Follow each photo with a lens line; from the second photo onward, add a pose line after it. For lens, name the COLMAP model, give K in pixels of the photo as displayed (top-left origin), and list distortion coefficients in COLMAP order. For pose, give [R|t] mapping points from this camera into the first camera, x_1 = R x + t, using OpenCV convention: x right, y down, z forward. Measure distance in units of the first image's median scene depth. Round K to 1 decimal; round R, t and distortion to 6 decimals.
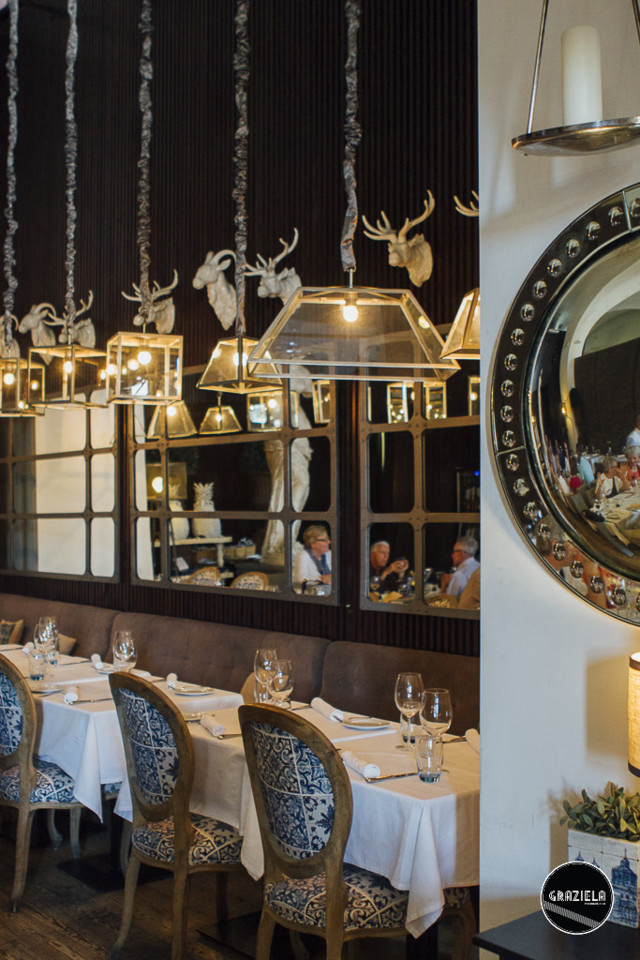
lens RADIAL K [[1162.6, 0, 319.7], [0, 1162.6, 488.9], [0, 0, 1]] dist [-0.012760, 0.000000]
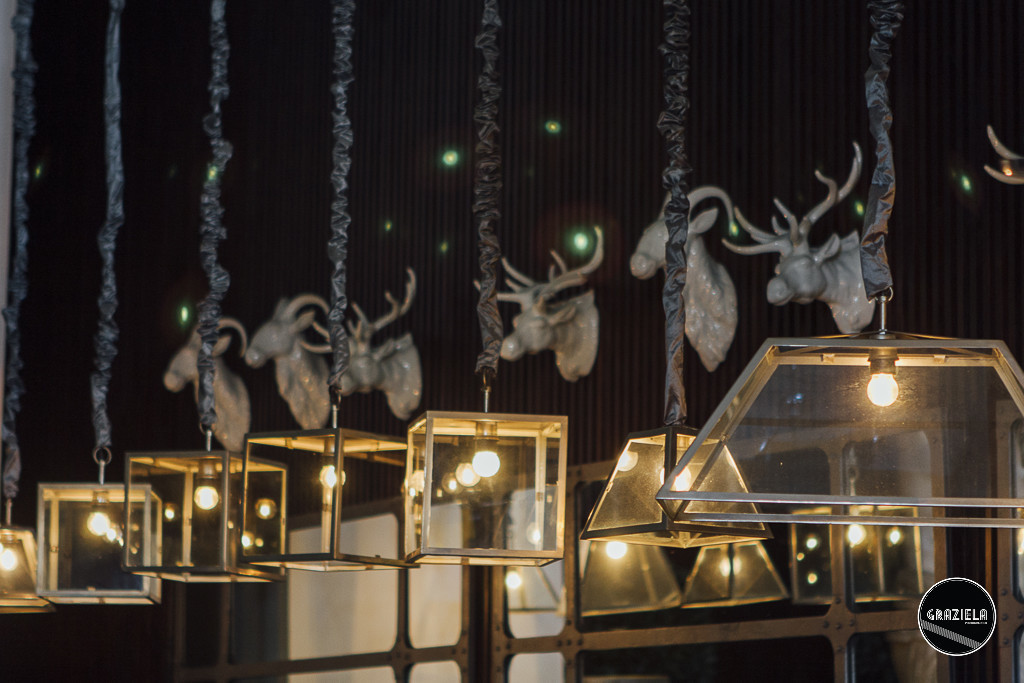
lens RADIAL K [[3195.3, 0, 513.0], [0, 3195.3, 339.9], [0, 0, 1]] dist [-0.081773, 0.000000]
pose [[0.984188, -0.018345, -0.176176, 0.061403], [-0.003528, 0.992395, -0.123042, -0.005681], [0.177093, 0.121718, 0.976638, -0.169681]]
